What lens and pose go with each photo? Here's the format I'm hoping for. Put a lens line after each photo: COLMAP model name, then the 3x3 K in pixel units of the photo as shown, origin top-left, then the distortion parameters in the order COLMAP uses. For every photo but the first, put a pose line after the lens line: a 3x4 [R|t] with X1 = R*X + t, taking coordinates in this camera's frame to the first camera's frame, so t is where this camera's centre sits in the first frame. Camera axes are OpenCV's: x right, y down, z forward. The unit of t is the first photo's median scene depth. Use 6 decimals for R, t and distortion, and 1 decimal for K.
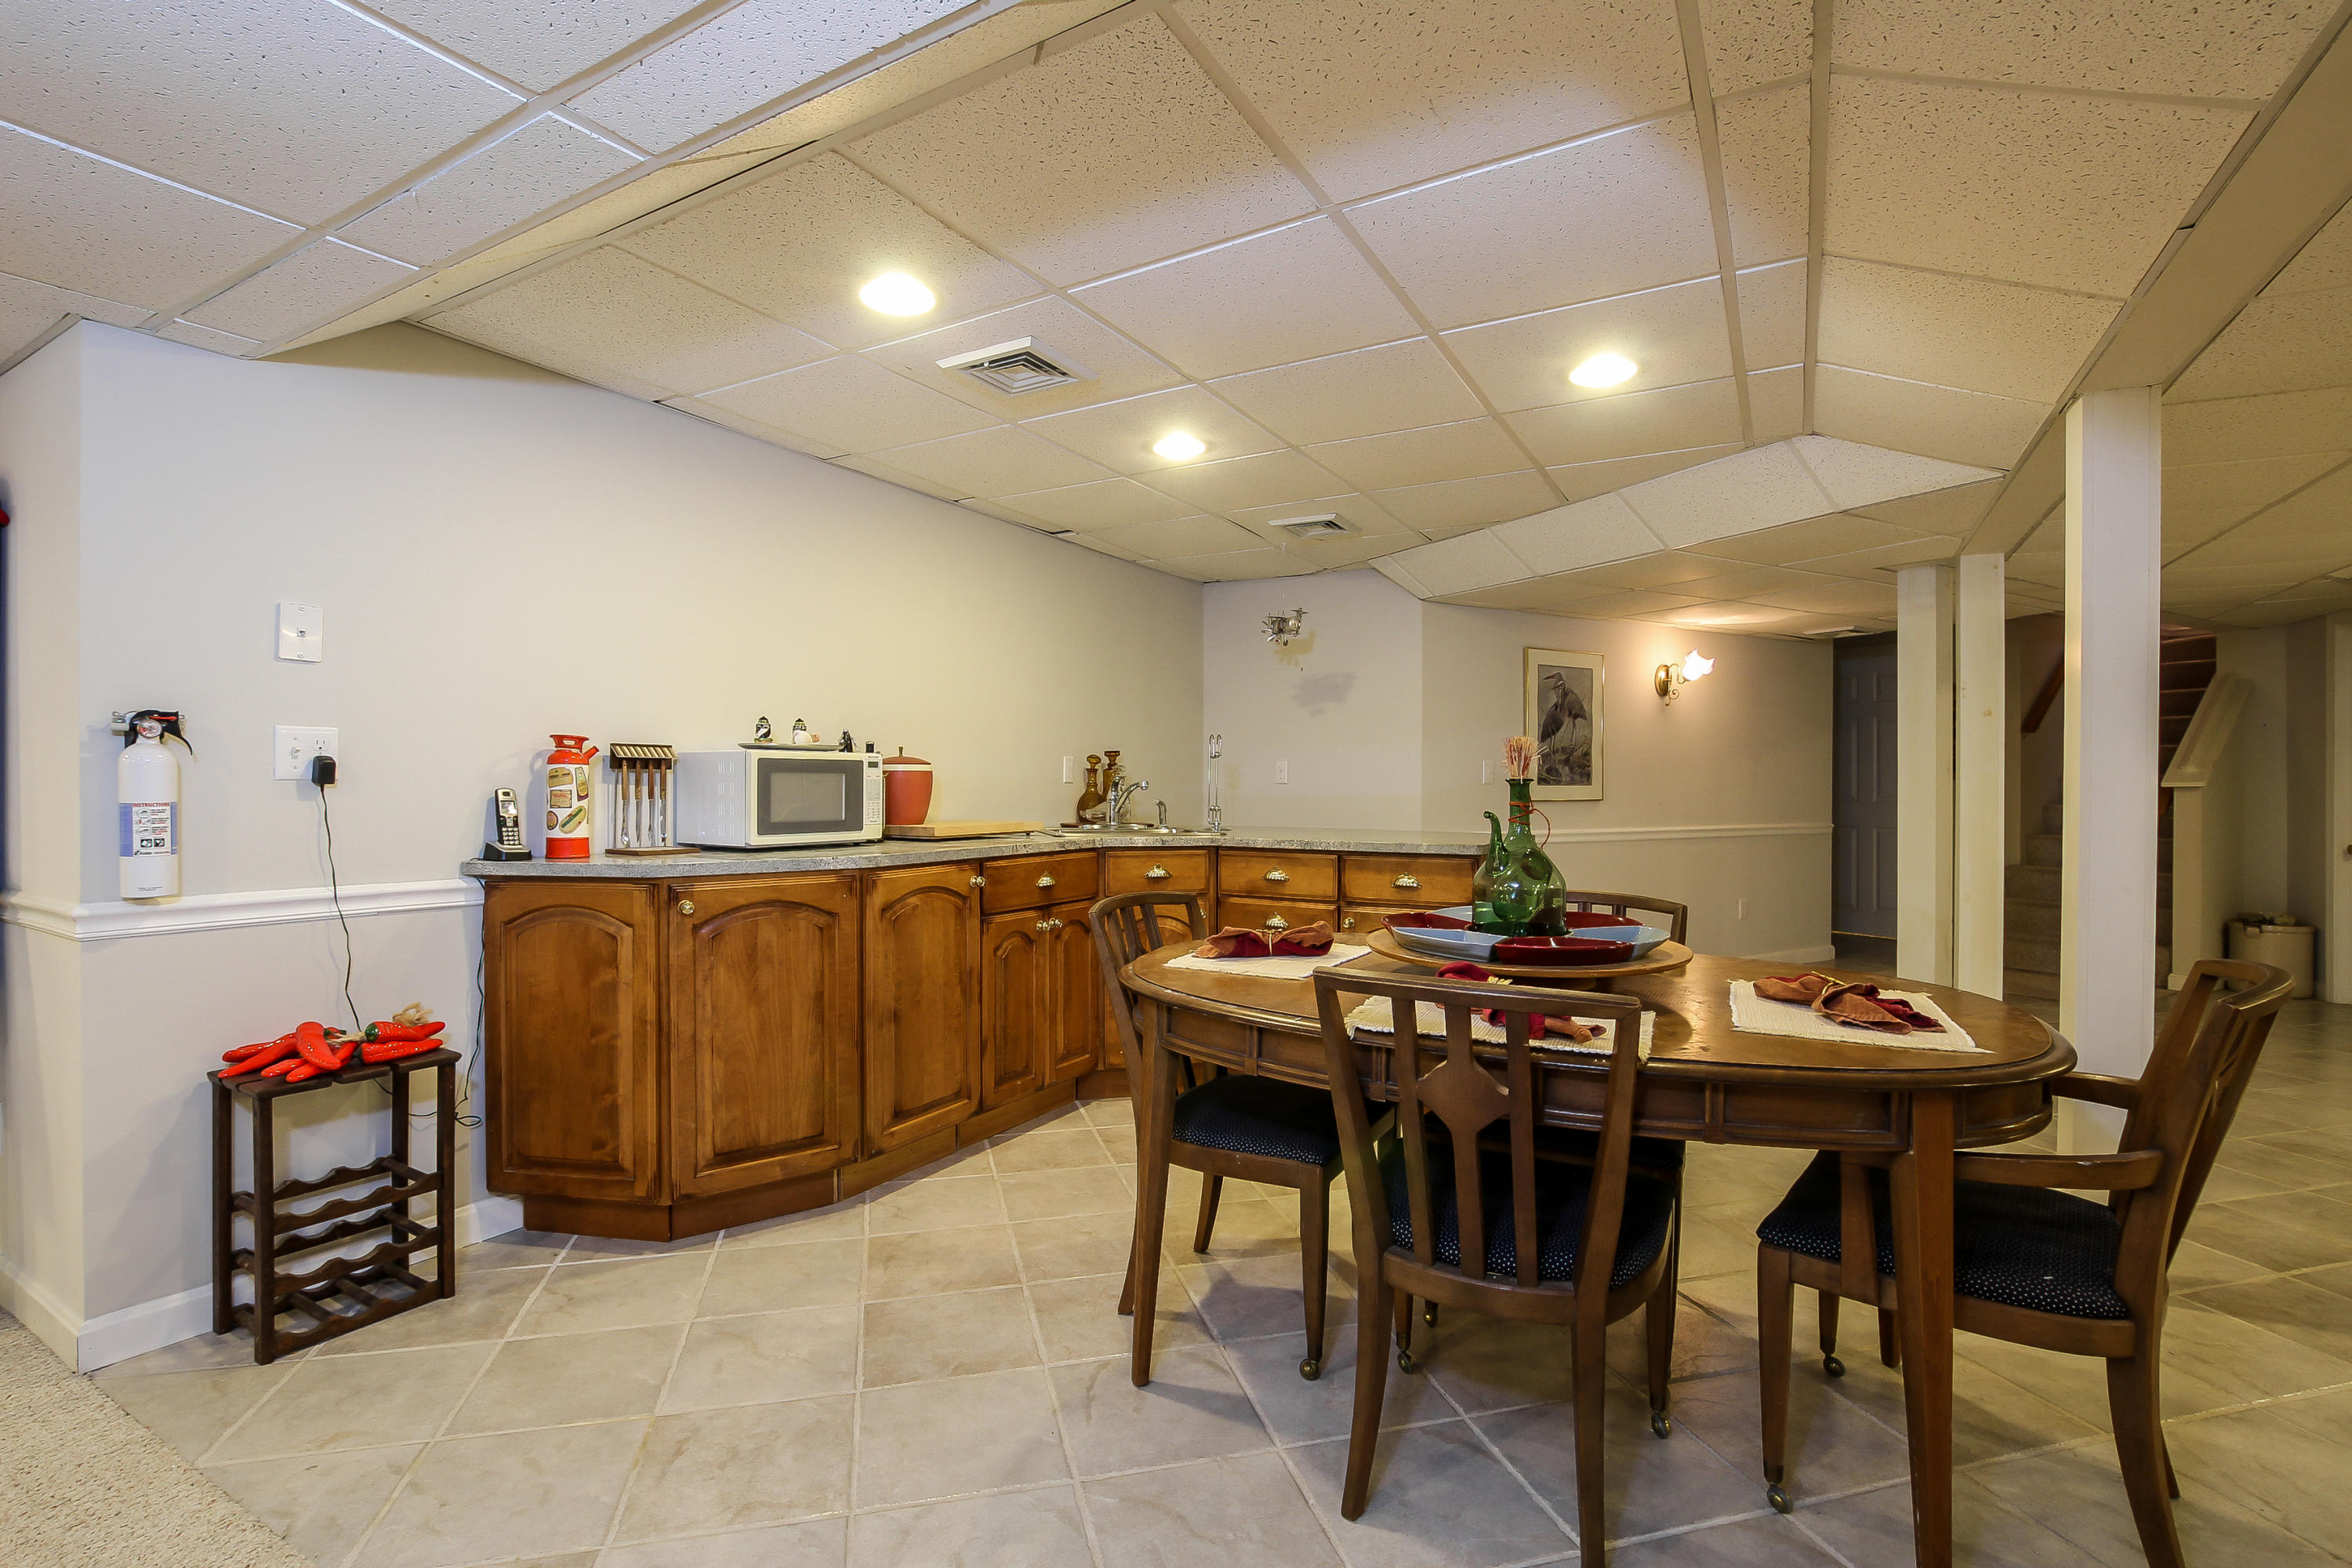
lens RADIAL K [[1085.2, 0, 1181.0], [0, 1085.2, 776.5], [0, 0, 1]] dist [-0.001306, -0.000131]
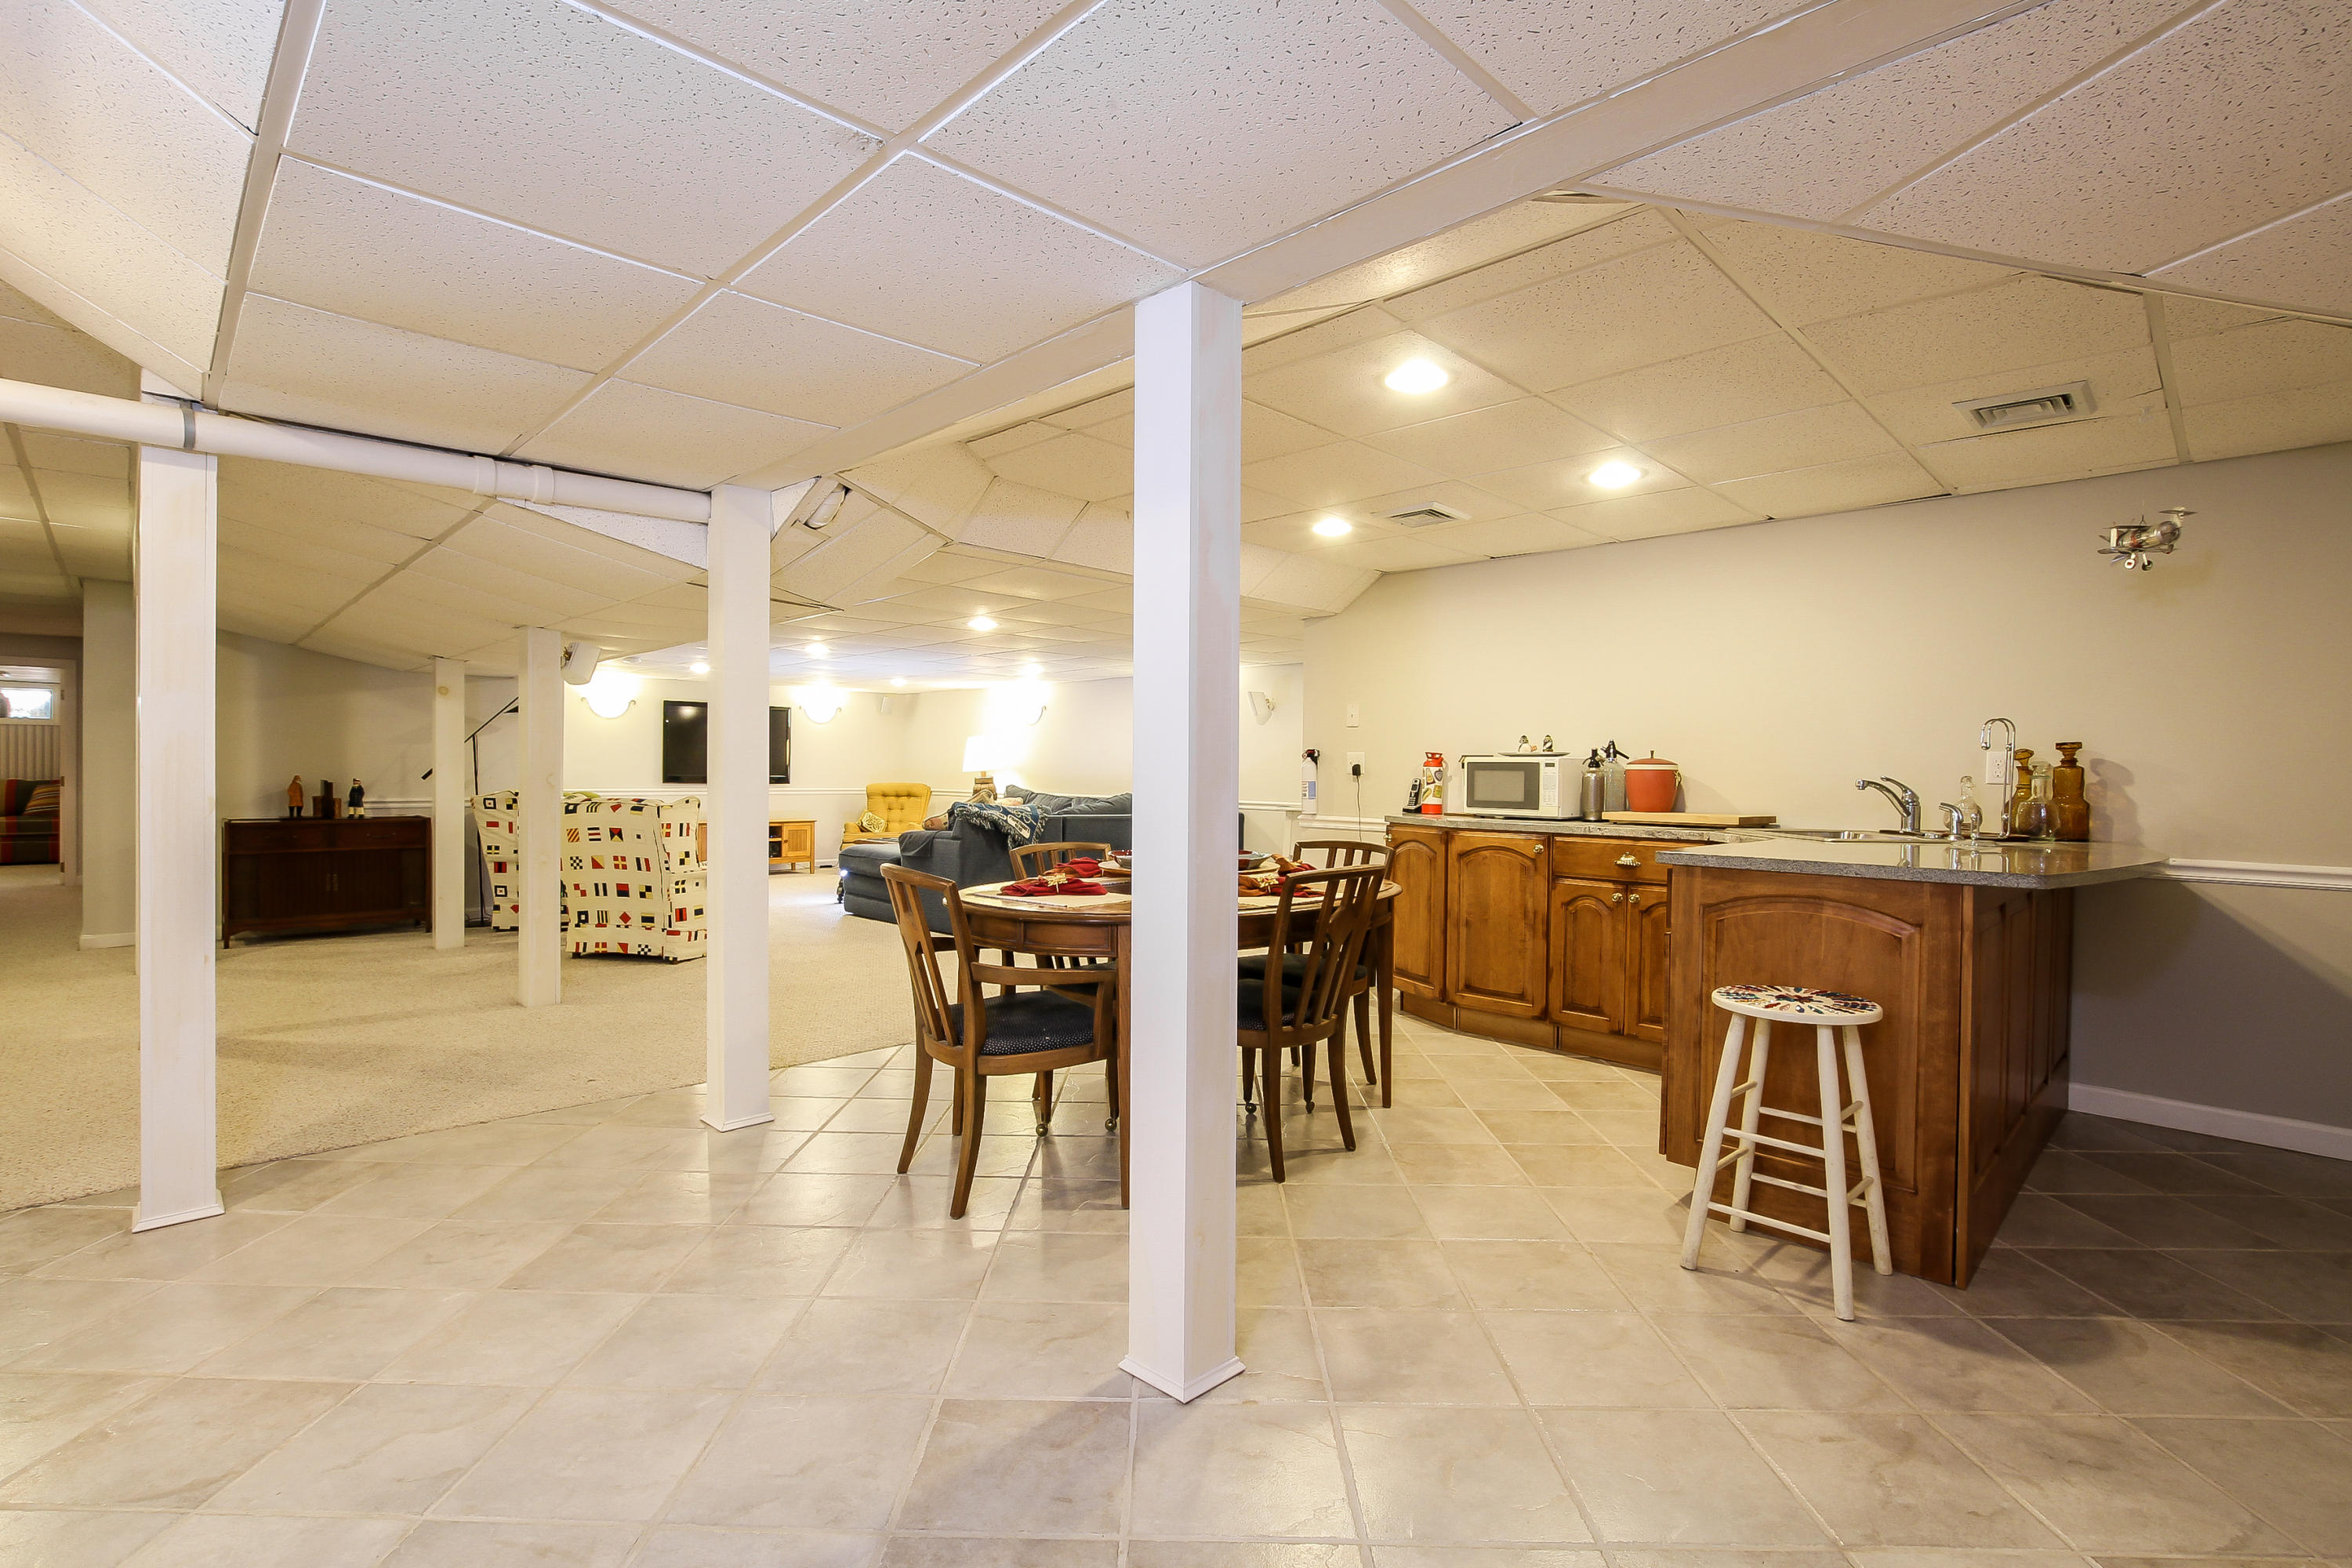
lens RADIAL K [[1085.2, 0, 1181.0], [0, 1085.2, 776.5], [0, 0, 1]] dist [-0.001306, -0.000131]
pose [[-0.245520, -0.006443, -0.969370, 1.271456], [-0.012657, 0.999914, -0.003440, 0.015905], [0.969309, 0.011425, -0.245581, 0.909892]]
